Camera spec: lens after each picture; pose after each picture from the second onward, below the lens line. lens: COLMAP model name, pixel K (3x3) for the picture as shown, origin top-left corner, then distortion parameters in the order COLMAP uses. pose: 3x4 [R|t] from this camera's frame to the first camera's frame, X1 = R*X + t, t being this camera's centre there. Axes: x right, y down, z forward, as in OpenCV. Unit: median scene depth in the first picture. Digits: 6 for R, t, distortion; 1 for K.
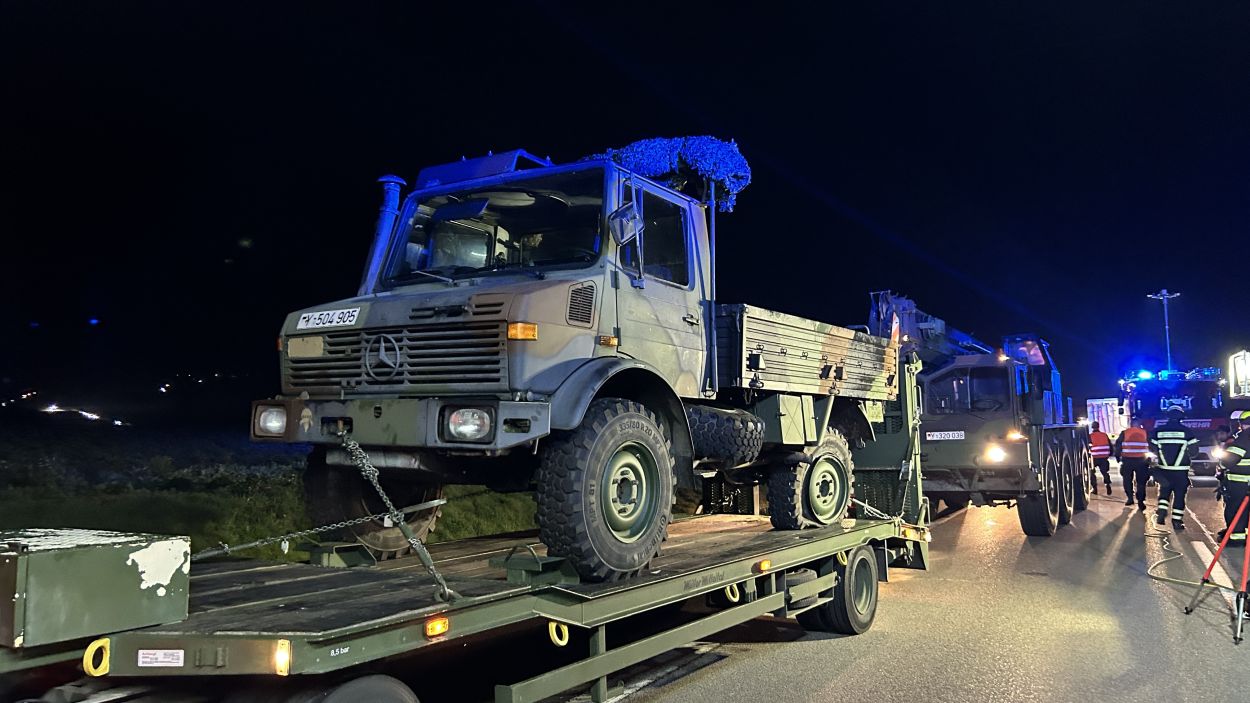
lens RADIAL K [[966.2, 0, 599.6], [0, 966.2, 371.2], [0, 0, 1]] dist [0.096491, -0.141821]
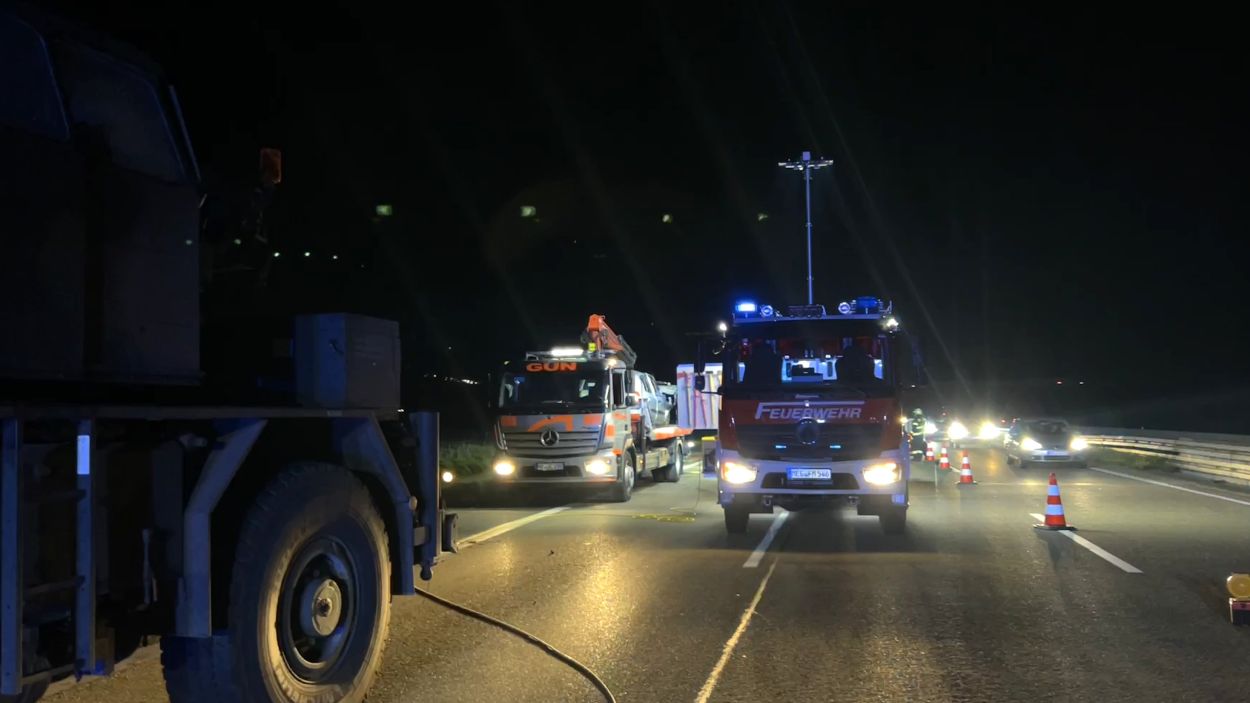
lens RADIAL K [[966.2, 0, 599.6], [0, 966.2, 371.2], [0, 0, 1]] dist [0.096491, -0.141821]
pose [[0.971617, 0.018359, 0.235846, 1.509289], [-0.022198, 0.999661, 0.013631, 0.120266], [-0.235516, -0.018480, 0.971695, 2.260873]]
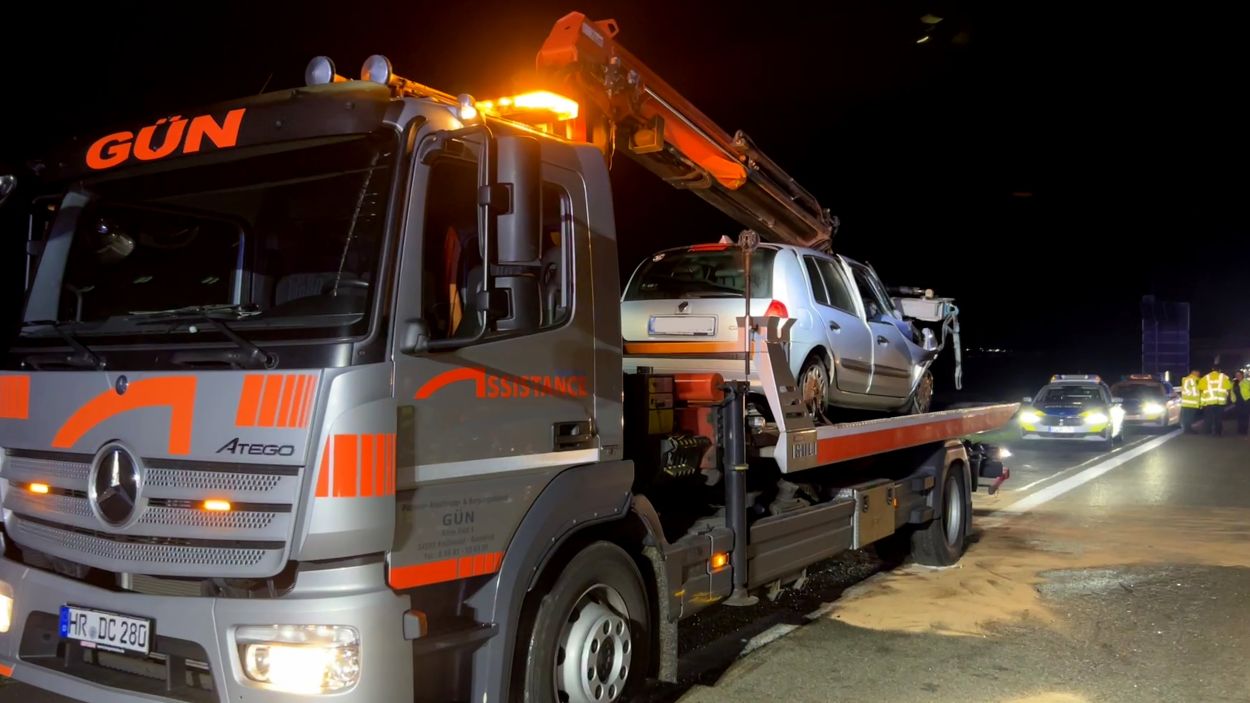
lens RADIAL K [[966.2, 0, 599.6], [0, 966.2, 371.2], [0, 0, 1]] dist [0.096491, -0.141821]
pose [[0.993200, 0.019445, -0.114786, 1.979661], [-0.012473, 0.998051, 0.061148, 0.190062], [0.115751, -0.059300, 0.991506, 3.462345]]
